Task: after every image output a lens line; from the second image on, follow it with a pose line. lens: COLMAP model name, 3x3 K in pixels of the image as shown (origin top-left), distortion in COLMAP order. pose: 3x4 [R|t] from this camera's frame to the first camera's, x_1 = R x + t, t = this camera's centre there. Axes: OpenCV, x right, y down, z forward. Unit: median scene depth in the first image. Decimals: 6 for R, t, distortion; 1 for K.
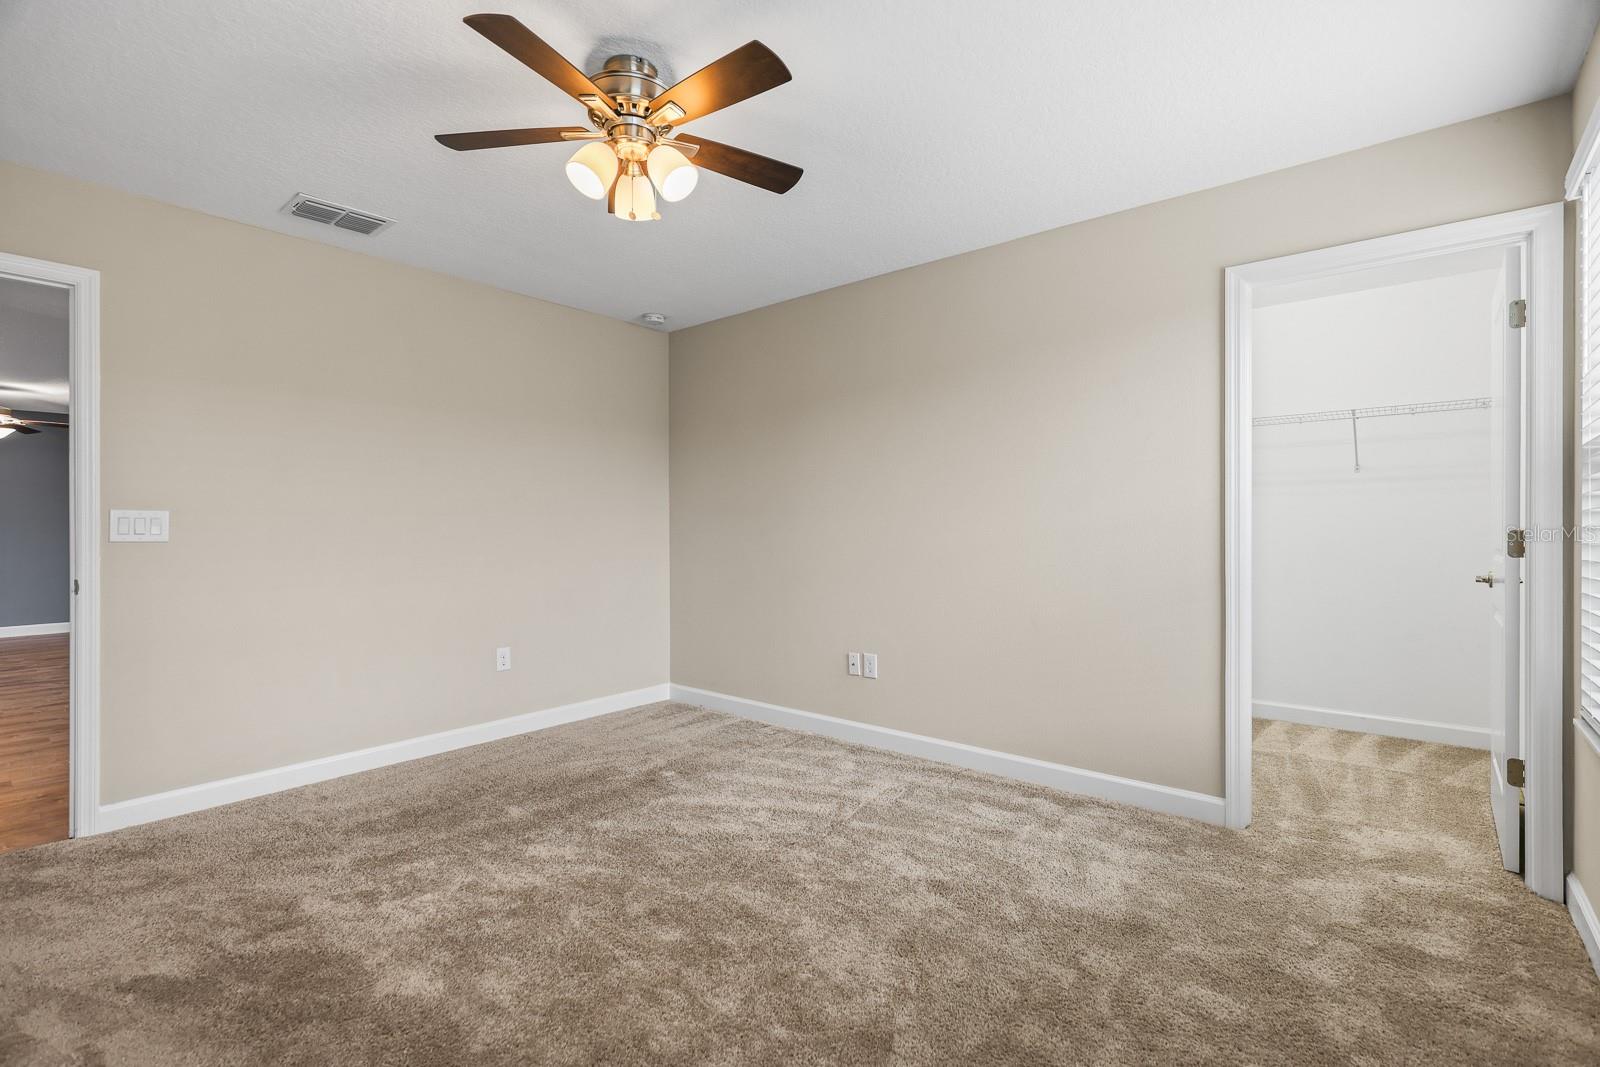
lens RADIAL K [[732.4, 0, 796.6], [0, 732.4, 532.7], [0, 0, 1]] dist [0.008059, -0.001137]
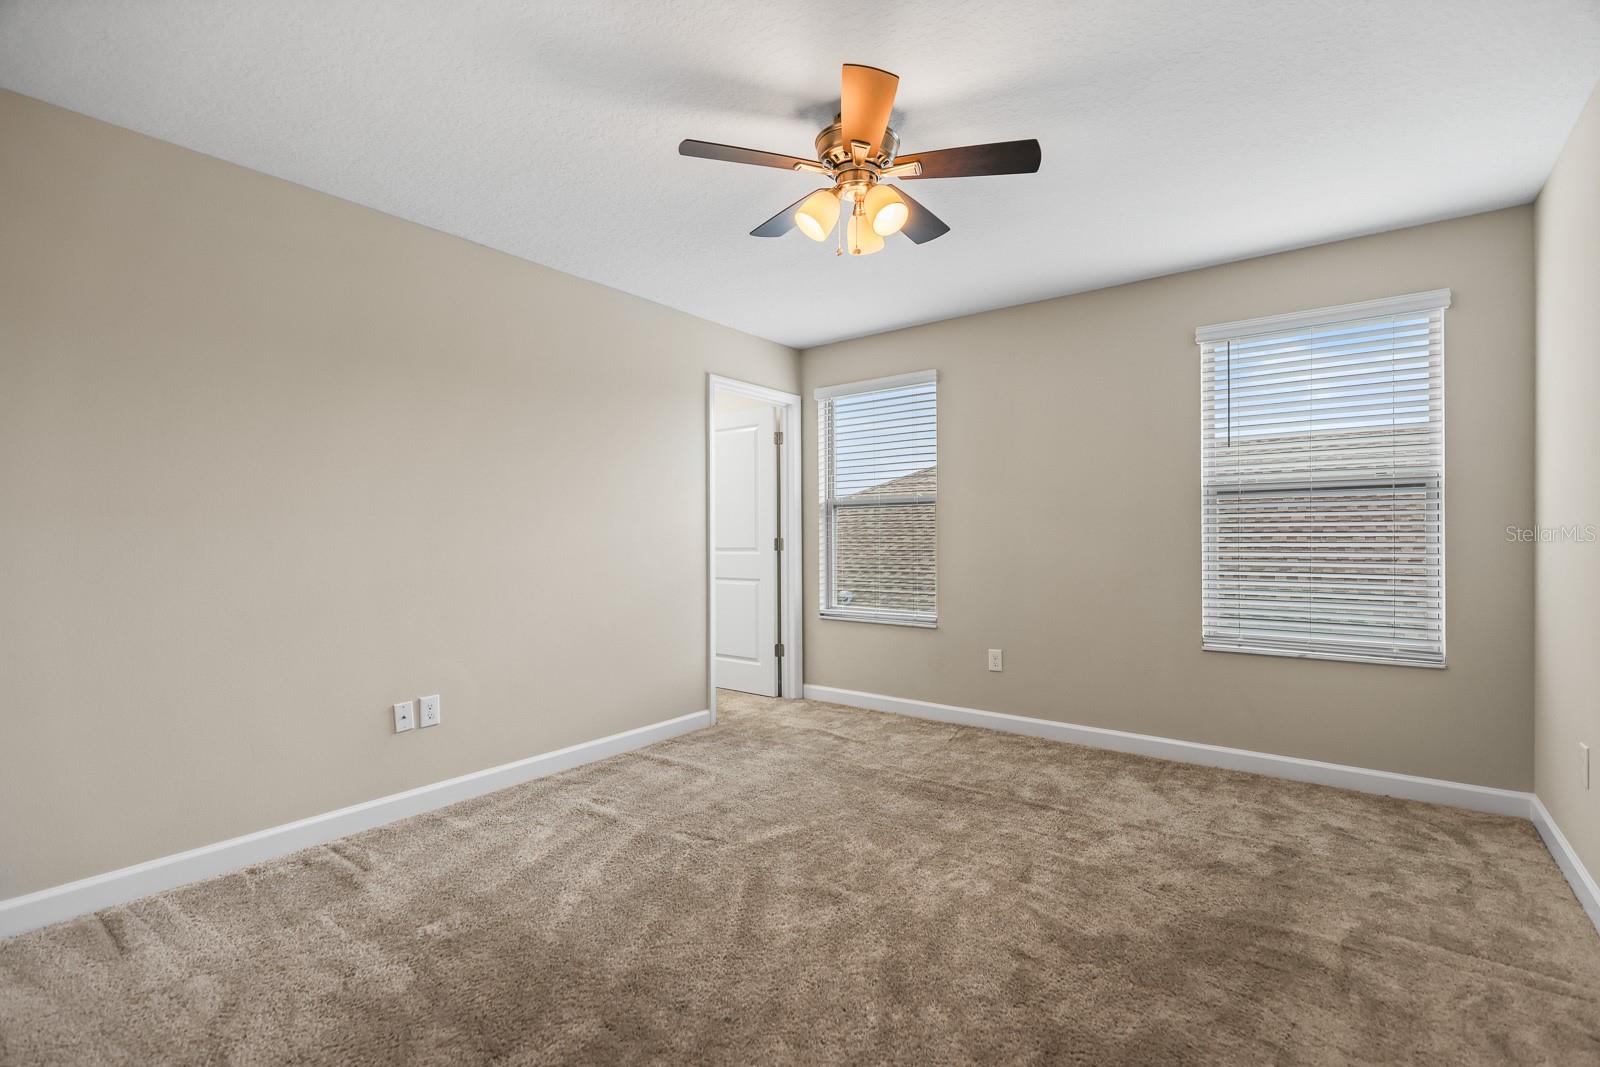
lens RADIAL K [[732.4, 0, 797.8], [0, 732.4, 530.2], [0, 0, 1]] dist [0.008059, -0.001137]
pose [[-0.030526, 0.006642, 0.999512, -0.731474], [0.014447, 0.999876, -0.006203, -0.006094], [-0.999430, 0.014251, -0.030618, 0.629343]]
